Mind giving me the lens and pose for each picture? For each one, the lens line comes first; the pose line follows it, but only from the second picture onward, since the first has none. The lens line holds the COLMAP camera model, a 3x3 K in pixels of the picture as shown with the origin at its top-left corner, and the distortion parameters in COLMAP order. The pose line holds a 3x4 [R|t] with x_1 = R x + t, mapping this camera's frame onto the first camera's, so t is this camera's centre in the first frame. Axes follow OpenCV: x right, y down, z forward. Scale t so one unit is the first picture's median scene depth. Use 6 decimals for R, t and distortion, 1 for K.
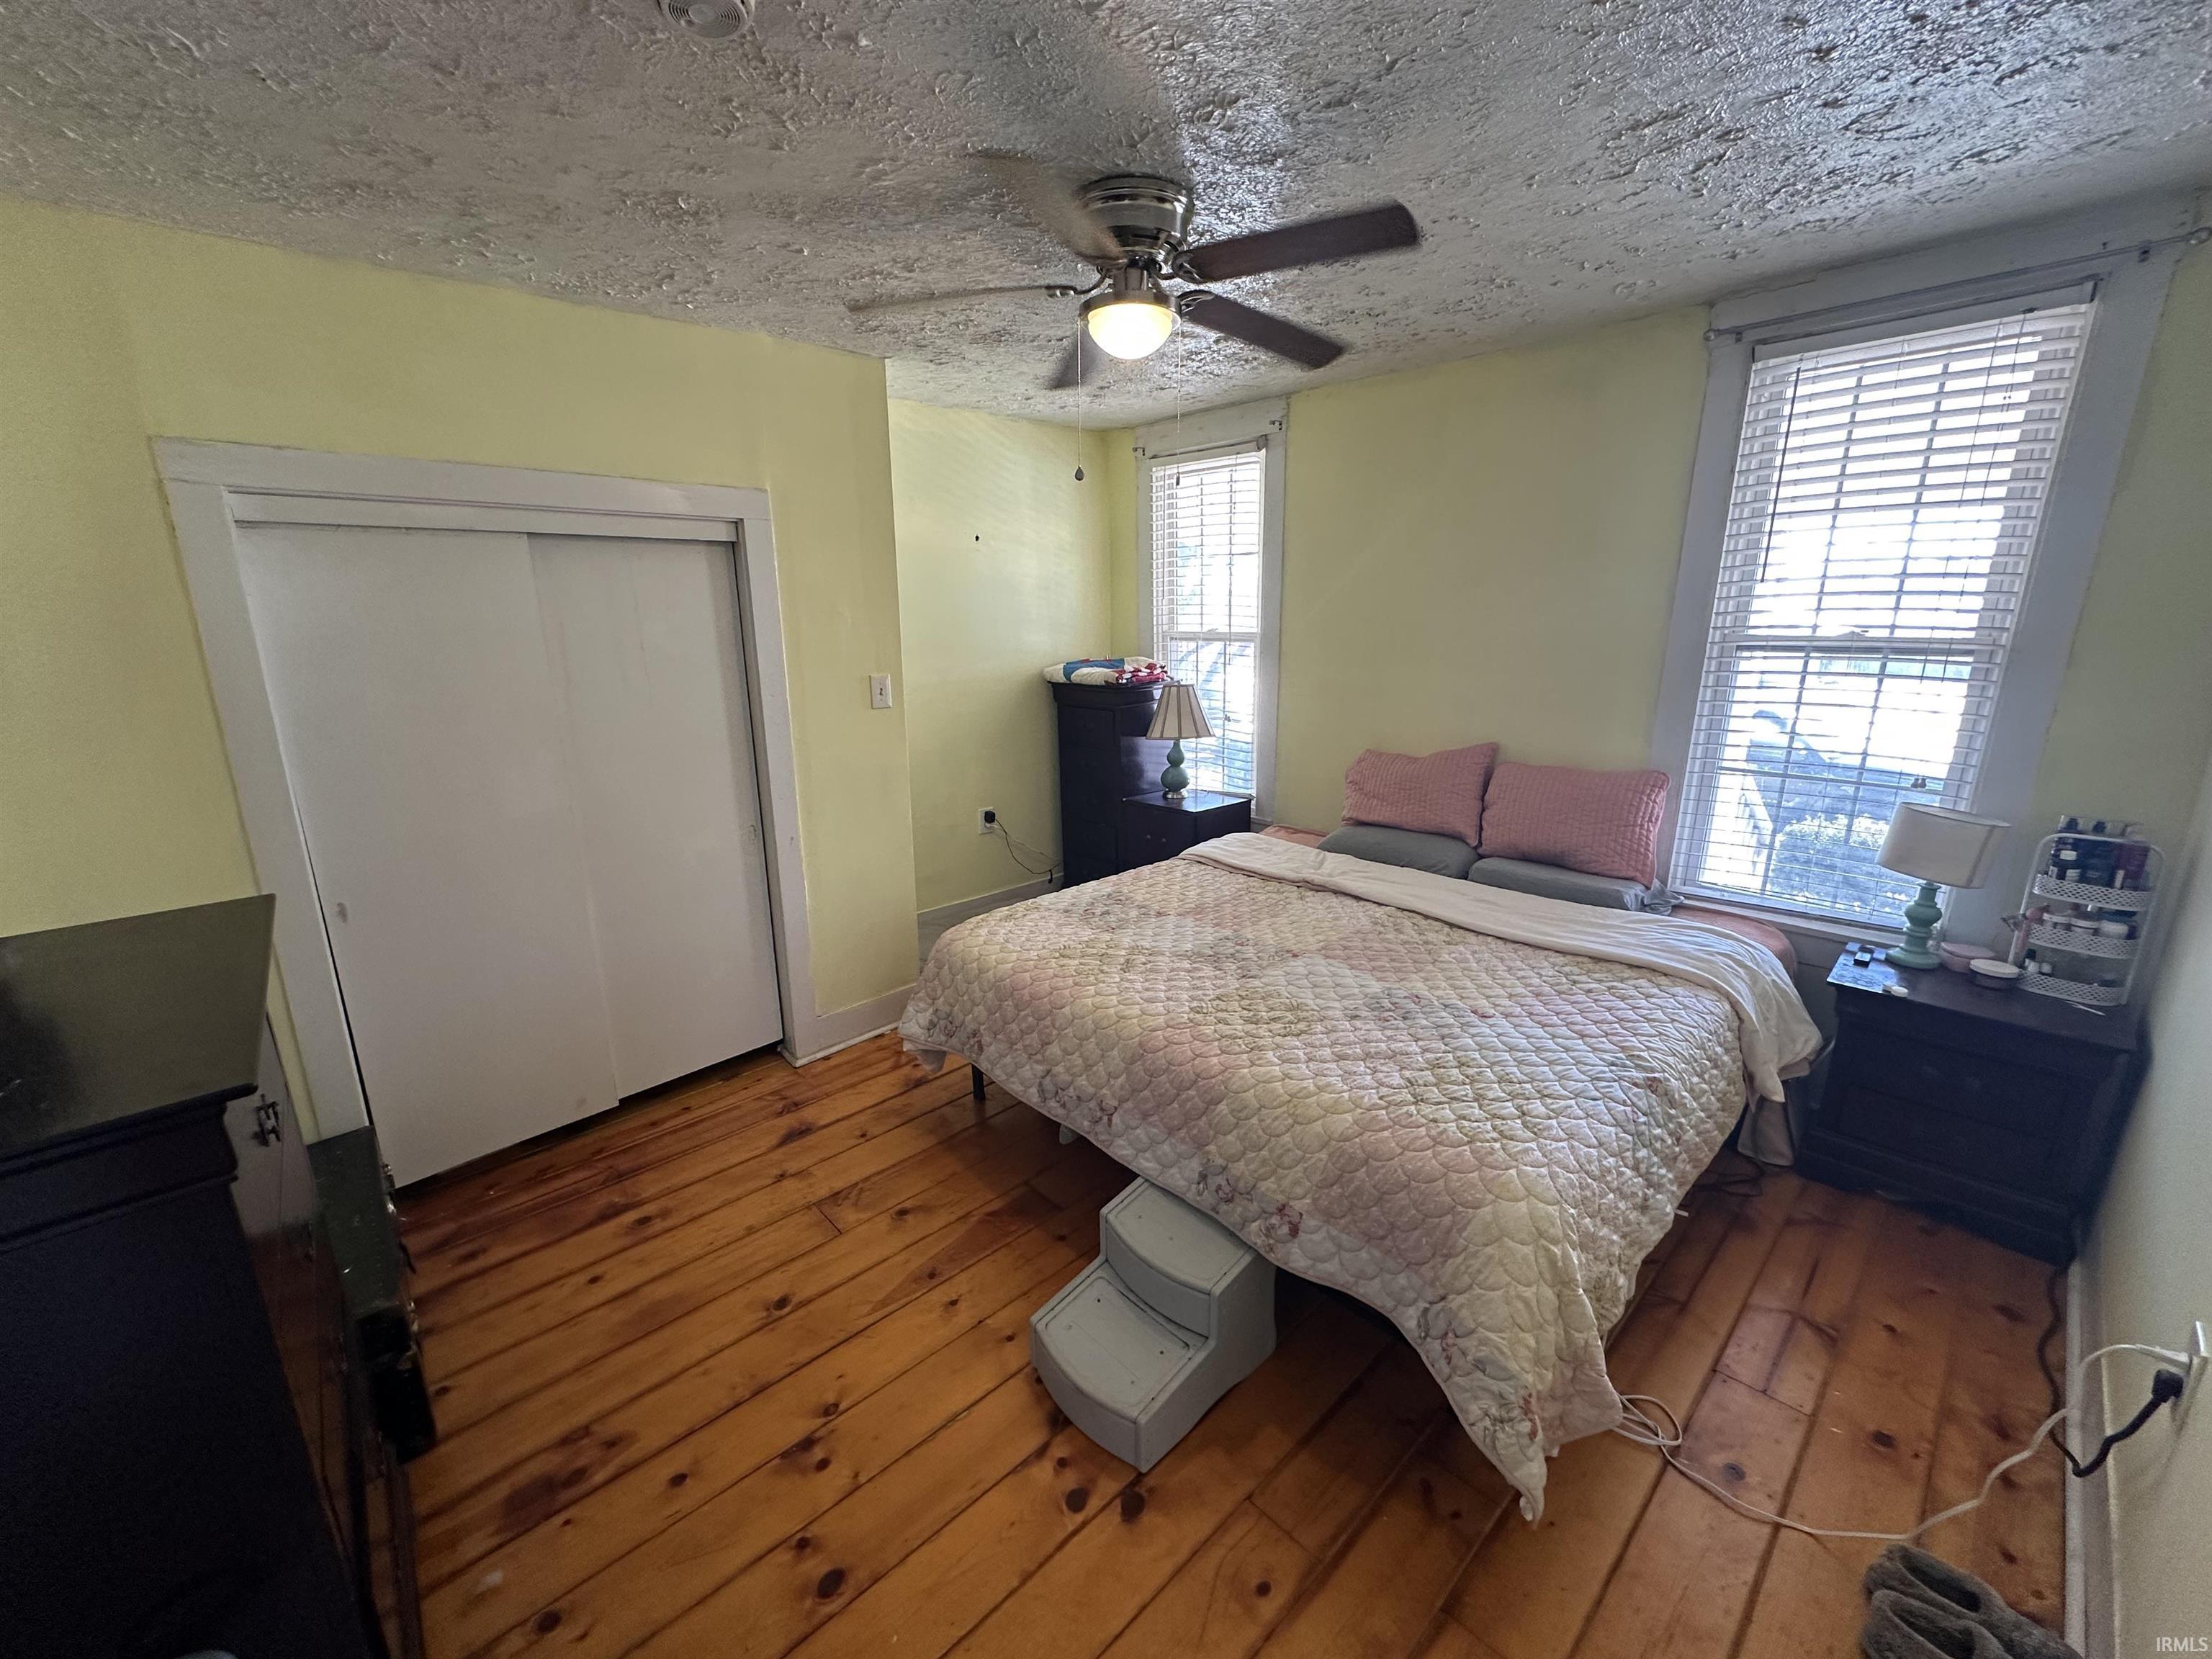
lens RADIAL K [[875.9, 0, 1101.8], [0, 875.9, 827.0], [0, 0, 1]] dist [-0.002856, 0.000885]
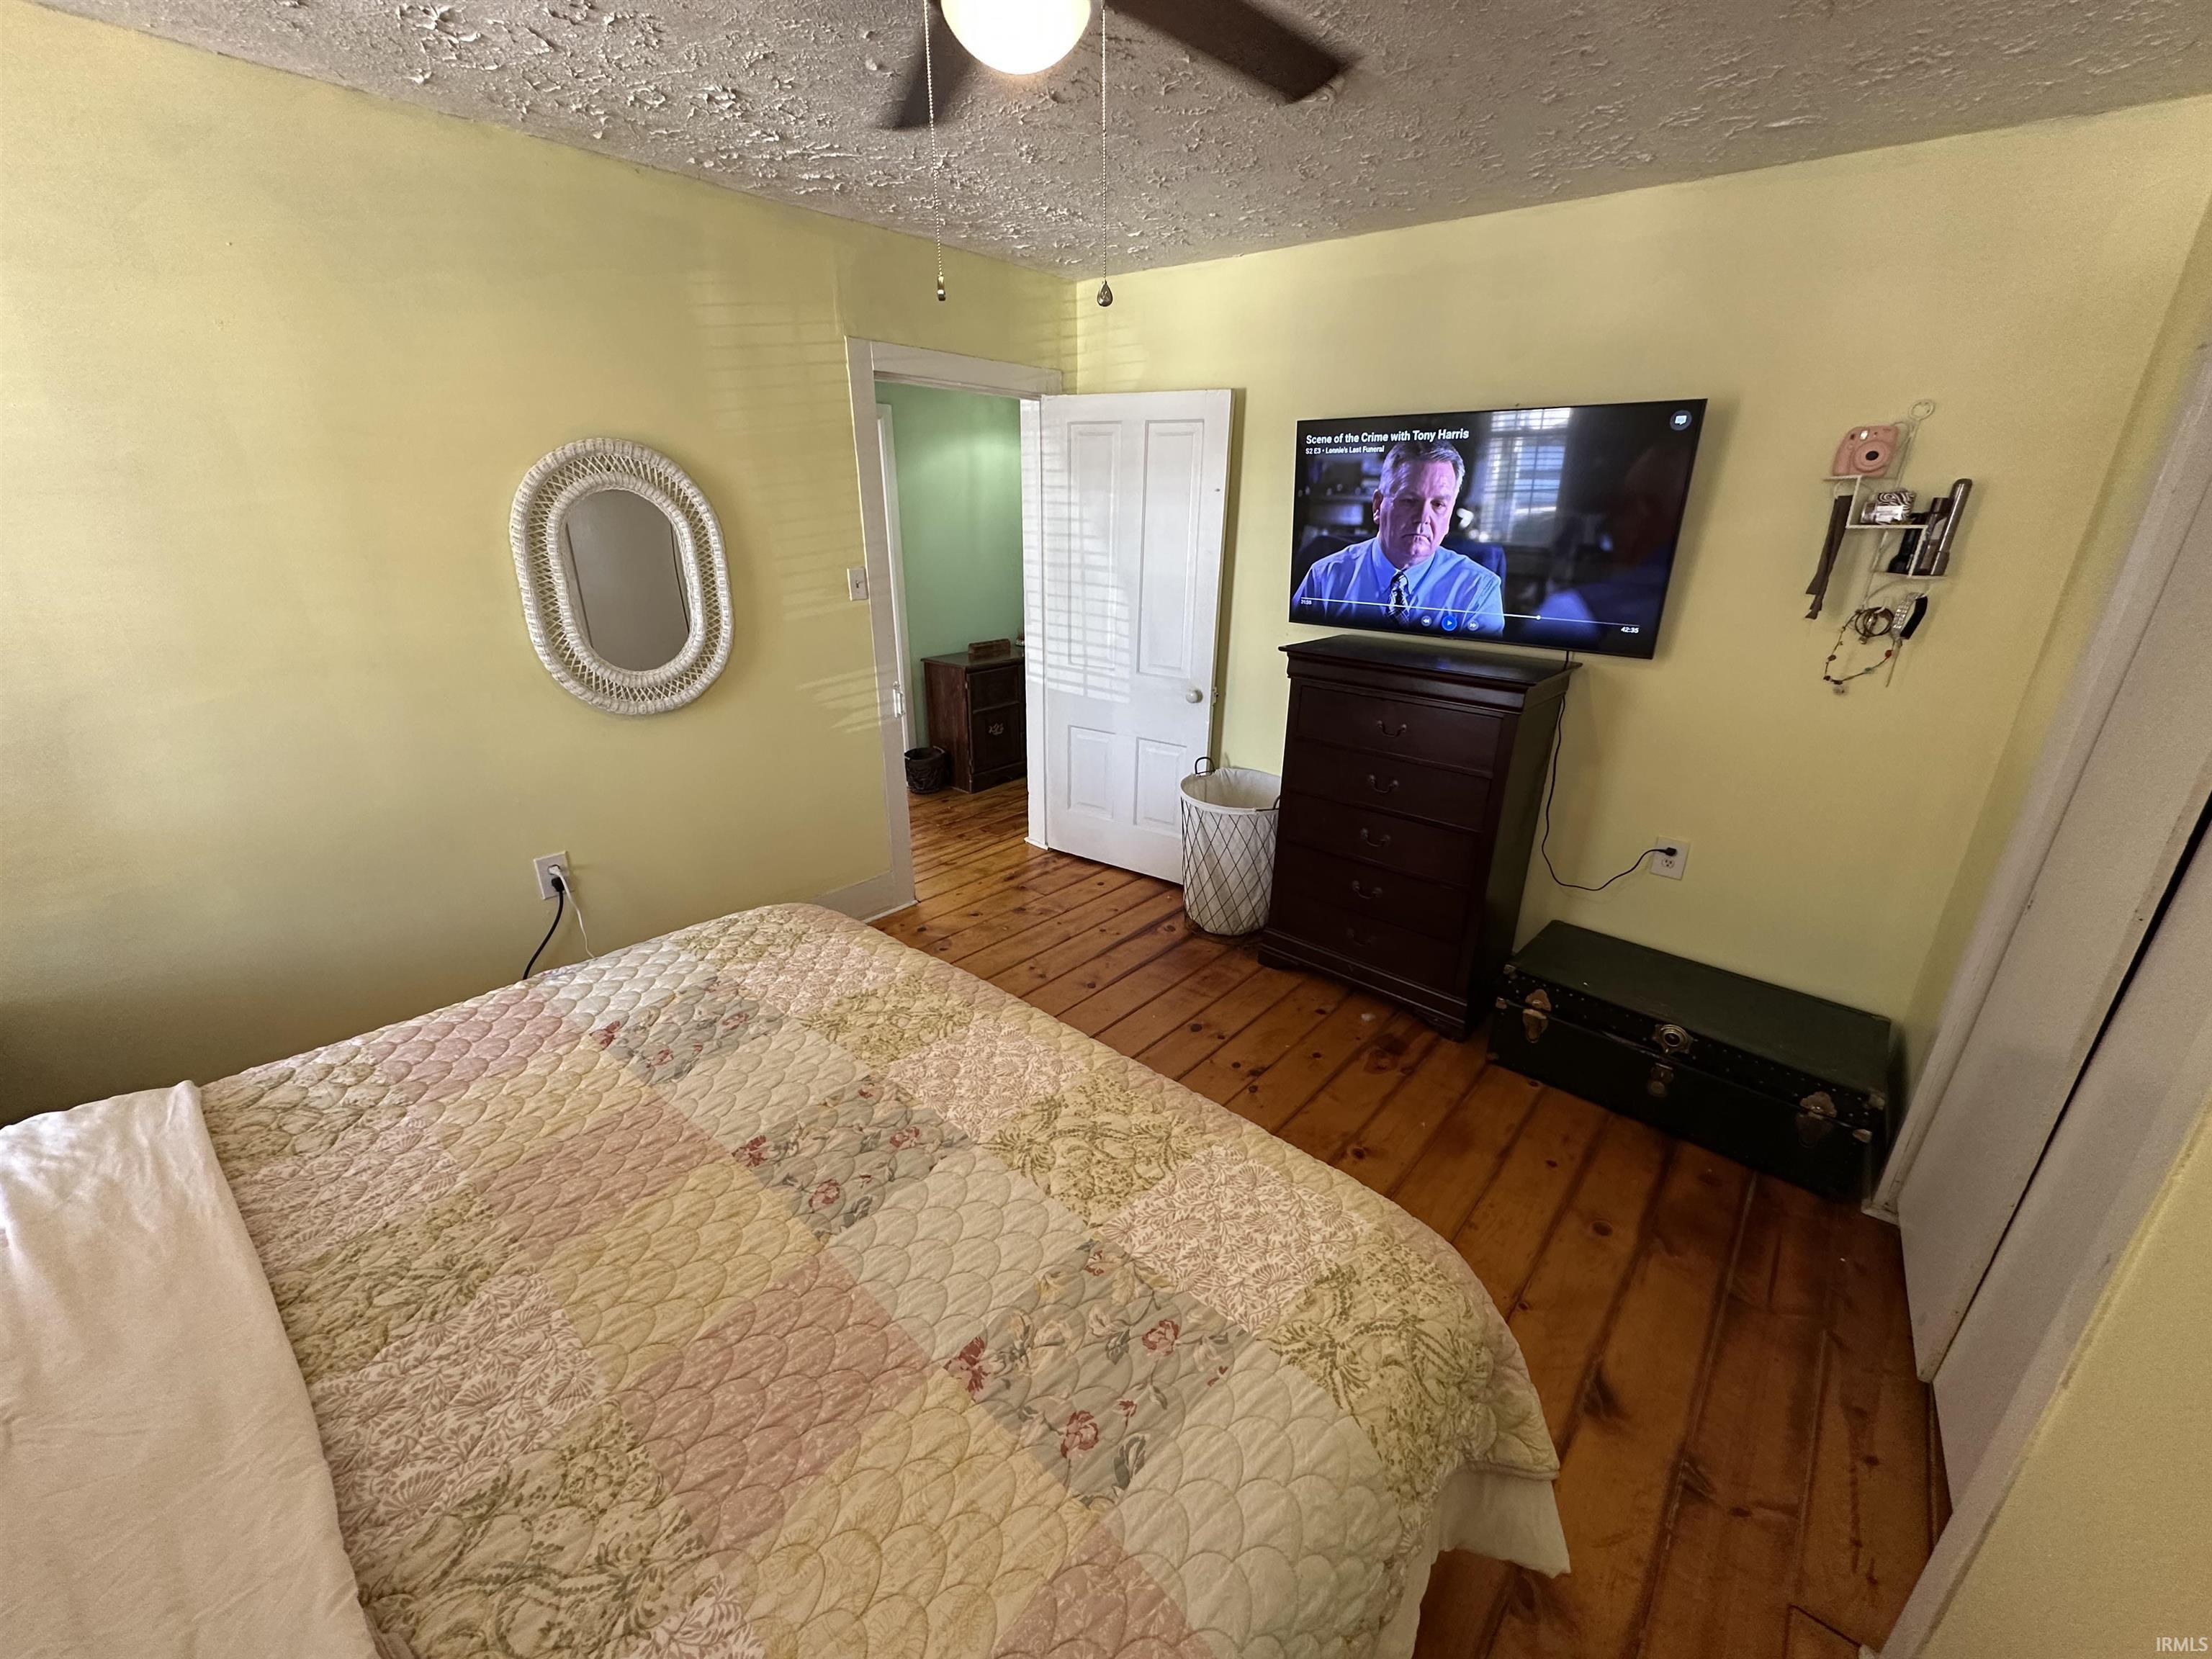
lens RADIAL K [[875.9, 0, 1112.4], [0, 875.9, 830.1], [0, 0, 1]] dist [-0.002856, 0.000885]
pose [[-0.993541, 0.042555, -0.105192, 0.043605], [-0.024003, 0.827223, 0.561361, -0.385096], [0.110906, 0.560260, -0.820859, 1.518845]]
